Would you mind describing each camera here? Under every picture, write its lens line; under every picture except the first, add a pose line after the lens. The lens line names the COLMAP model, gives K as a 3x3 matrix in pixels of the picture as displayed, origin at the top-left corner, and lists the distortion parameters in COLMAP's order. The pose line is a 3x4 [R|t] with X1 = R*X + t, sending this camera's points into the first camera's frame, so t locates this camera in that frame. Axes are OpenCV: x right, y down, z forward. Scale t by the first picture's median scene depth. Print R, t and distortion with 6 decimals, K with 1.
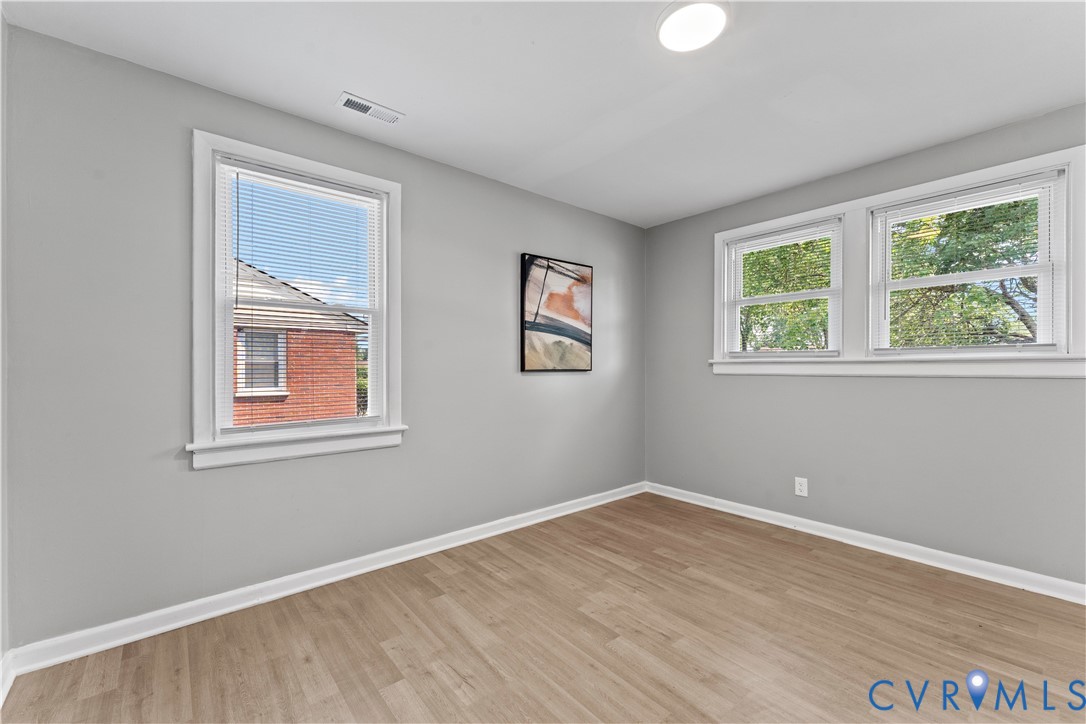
lens RADIAL K [[436.7, 0, 534.0], [0, 436.7, 374.5], [0, 0, 1]] dist [-0.001570, 0.000310]
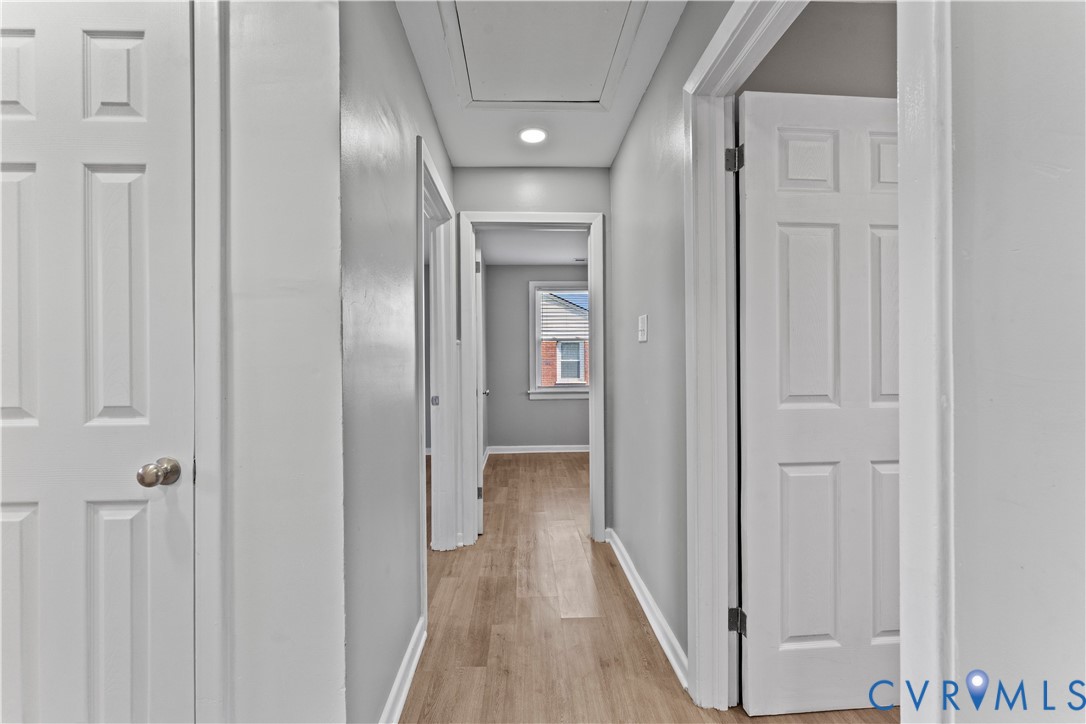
lens RADIAL K [[436.7, 0, 543.8], [0, 436.7, 362.3], [0, 0, 1]] dist [-0.001570, 0.000310]
pose [[0.799256, -0.016311, -0.600769, 0.357589], [0.003784, 0.999748, -0.022109, 0.012290], [0.600979, 0.015397, 0.799117, -0.434767]]
